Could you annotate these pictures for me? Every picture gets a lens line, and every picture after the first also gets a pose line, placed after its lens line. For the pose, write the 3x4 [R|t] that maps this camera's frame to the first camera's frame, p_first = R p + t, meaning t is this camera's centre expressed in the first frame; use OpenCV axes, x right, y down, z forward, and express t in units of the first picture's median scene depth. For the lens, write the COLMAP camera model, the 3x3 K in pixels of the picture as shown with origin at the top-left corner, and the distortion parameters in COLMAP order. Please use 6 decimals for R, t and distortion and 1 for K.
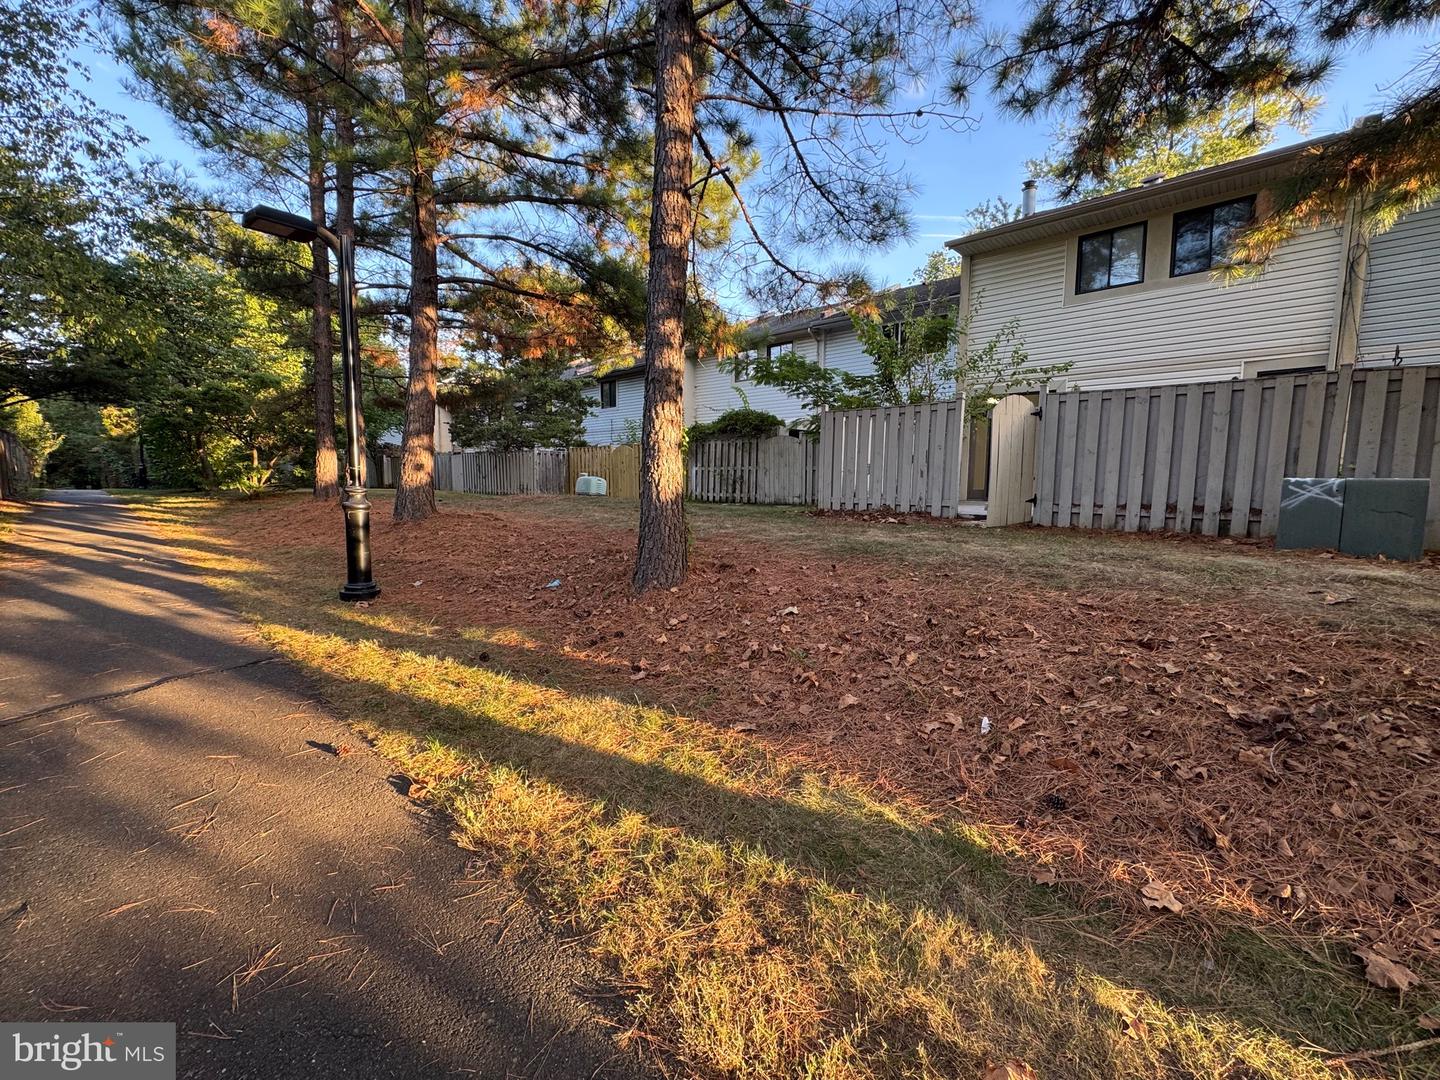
lens RADIAL K [[575.8, 0, 717.5], [0, 575.8, 537.7], [0, 0, 1]] dist [-0.001712, 0.000134]
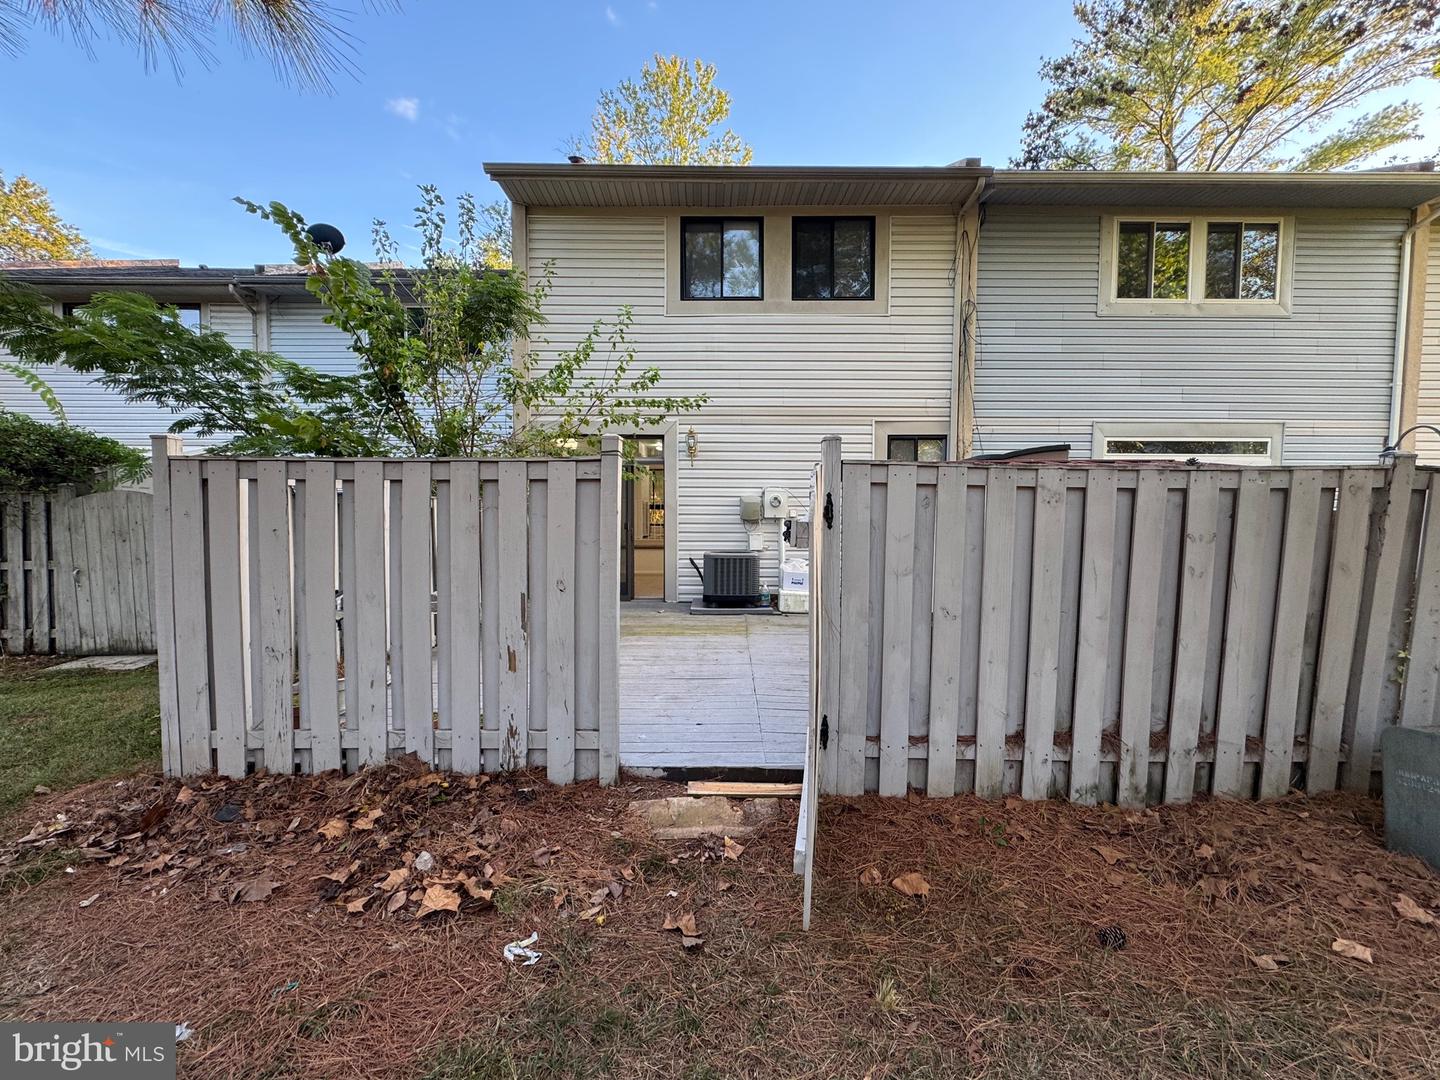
lens RADIAL K [[575.8, 0, 717.5], [0, 575.8, 537.7], [0, 0, 1]] dist [-0.001712, 0.000134]
pose [[0.707656, -0.049799, 0.704800, 0.160646], [0.082204, 0.996542, -0.012124, -0.133939], [-0.701759, 0.066517, 0.709302, 0.525298]]
